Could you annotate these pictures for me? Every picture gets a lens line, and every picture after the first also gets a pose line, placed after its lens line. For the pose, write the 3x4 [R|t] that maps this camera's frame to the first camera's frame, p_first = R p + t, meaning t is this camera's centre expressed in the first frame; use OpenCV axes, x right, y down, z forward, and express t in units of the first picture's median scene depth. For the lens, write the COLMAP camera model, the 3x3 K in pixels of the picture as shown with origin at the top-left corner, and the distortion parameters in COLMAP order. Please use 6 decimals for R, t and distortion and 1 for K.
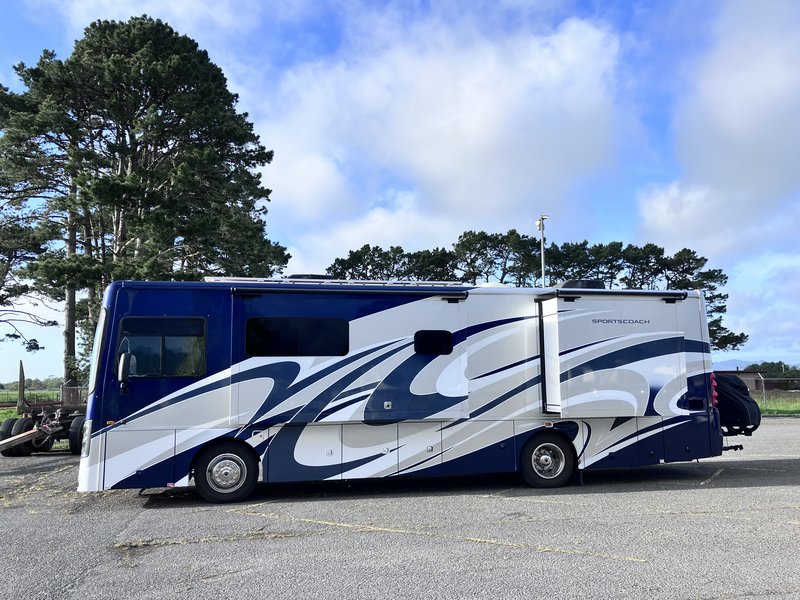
lens RADIAL K [[649.7, 0, 398.1], [0, 649.7, 301.8], [0, 0, 1]] dist [0.057025, -0.064228]
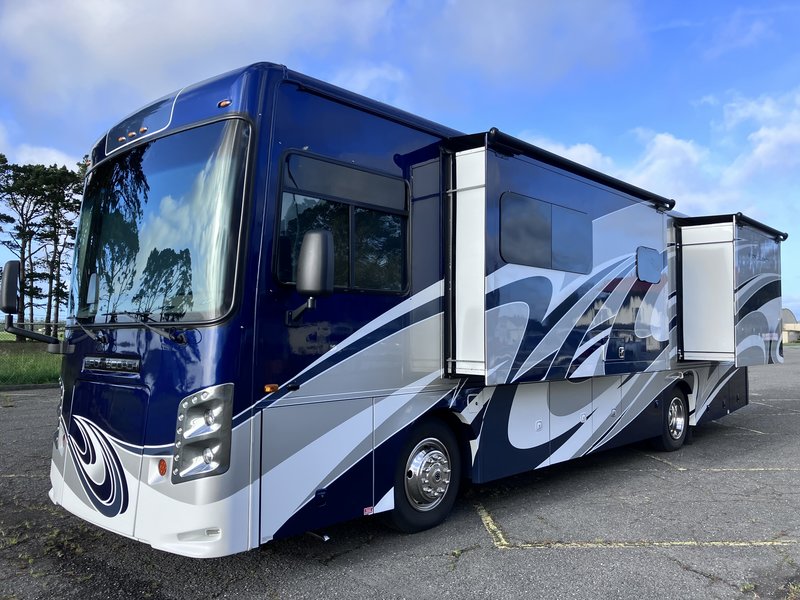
lens RADIAL K [[655.0, 0, 414.2], [0, 655.0, 298.4], [0, 0, 1]] dist [0.028432, -0.006644]
pose [[0.808876, 0.051076, 0.585756, -0.543749], [-0.092494, 0.994870, 0.040977, 0.087339], [-0.580658, -0.087324, 0.809451, 0.528436]]
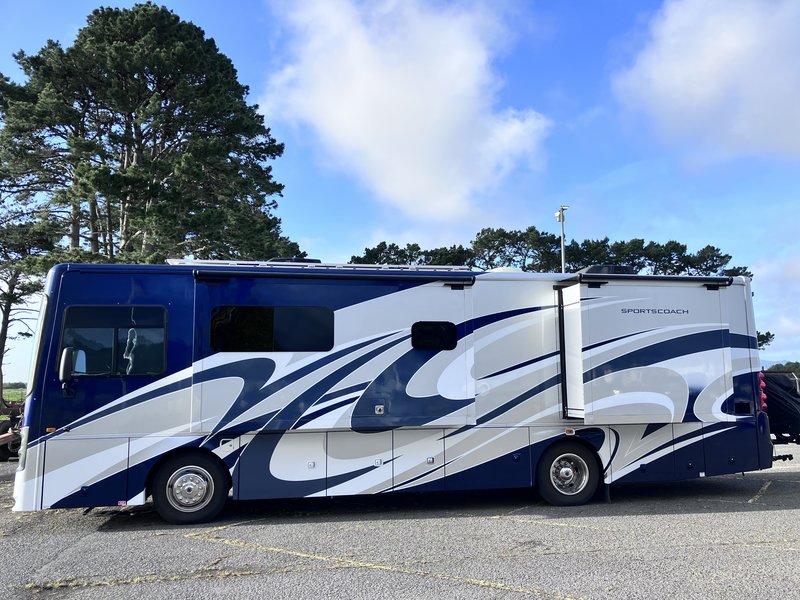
lens RADIAL K [[650.7, 0, 406.6], [0, 650.7, 301.4], [0, 0, 1]] dist [0.058760, -0.072587]
pose [[0.999873, -0.000634, -0.015928, 0.030331], [0.000640, 1.000000, 0.000356, 0.016230], [0.015927, -0.000366, 0.999873, 0.138015]]
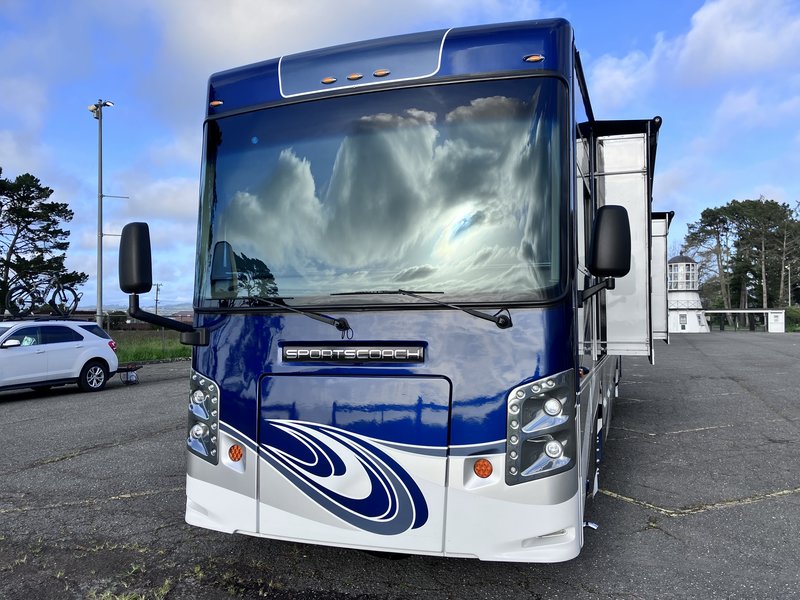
lens RADIAL K [[655.9, 0, 416.9], [0, 655.9, 305.2], [0, 0, 1]] dist [0.024524, -0.001212]
pose [[0.503108, 0.032588, 0.863609, -0.738853], [-0.112465, 0.993260, 0.028038, 0.125744], [-0.856874, -0.111232, 0.503382, 0.781511]]
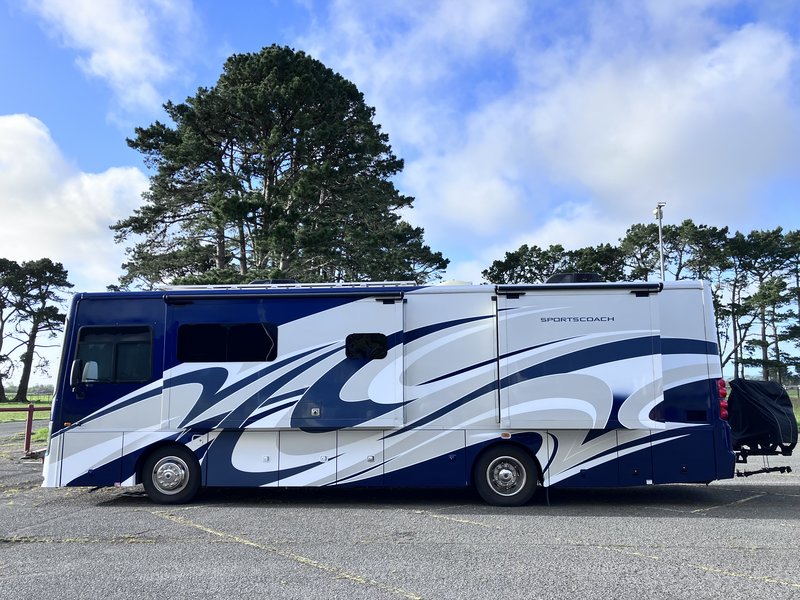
lens RADIAL K [[646.0, 0, 401.4], [0, 646.0, 302.6], [0, 0, 1]] dist [0.060725, -0.082713]
pose [[0.962078, -0.029878, -0.271133, 0.341464], [0.028935, 0.999553, -0.007473, 0.007049], [0.271236, -0.000655, 0.962513, 0.100469]]
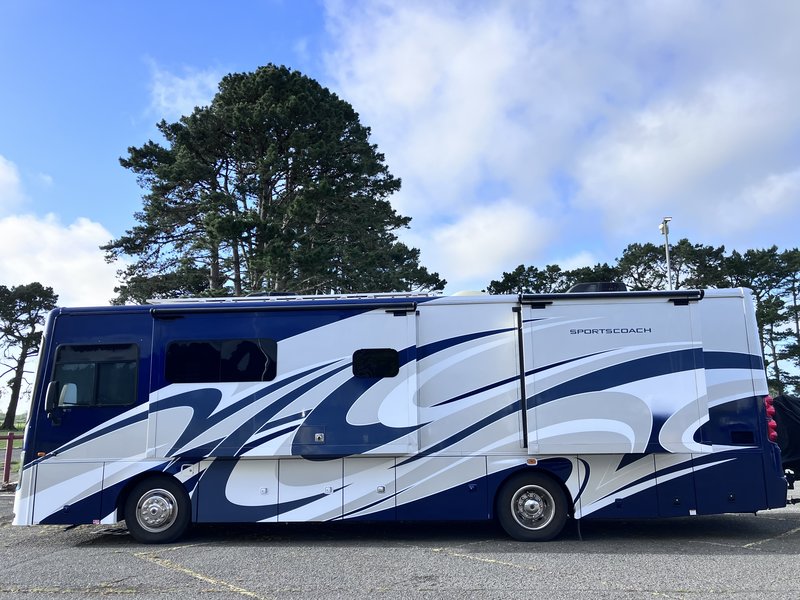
lens RADIAL K [[648.9, 0, 404.7], [0, 648.9, 296.3], [0, 0, 1]] dist [0.031149, -0.015304]
pose [[0.965126, -0.049363, -0.257089, 0.297609], [0.037335, 0.997977, -0.051460, 0.018988], [0.259109, 0.040067, 0.965017, 0.173251]]
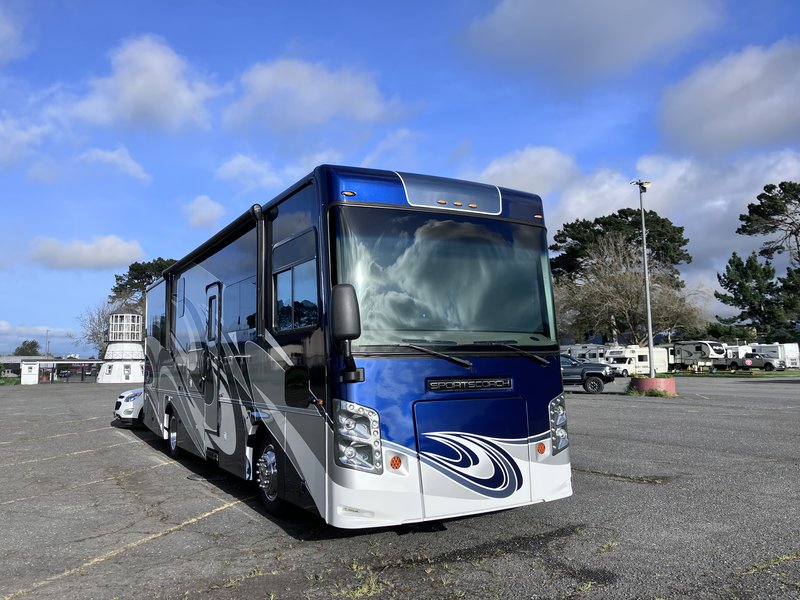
lens RADIAL K [[653.8, 0, 399.5], [0, 653.8, 274.7], [0, 0, 1]] dist [0.004016, -0.000036]
pose [[-0.304563, 0.150956, 0.940454, -0.952728], [-0.105459, 0.975947, -0.190806, 0.187102], [-0.946636, -0.157292, -0.281317, 1.209608]]
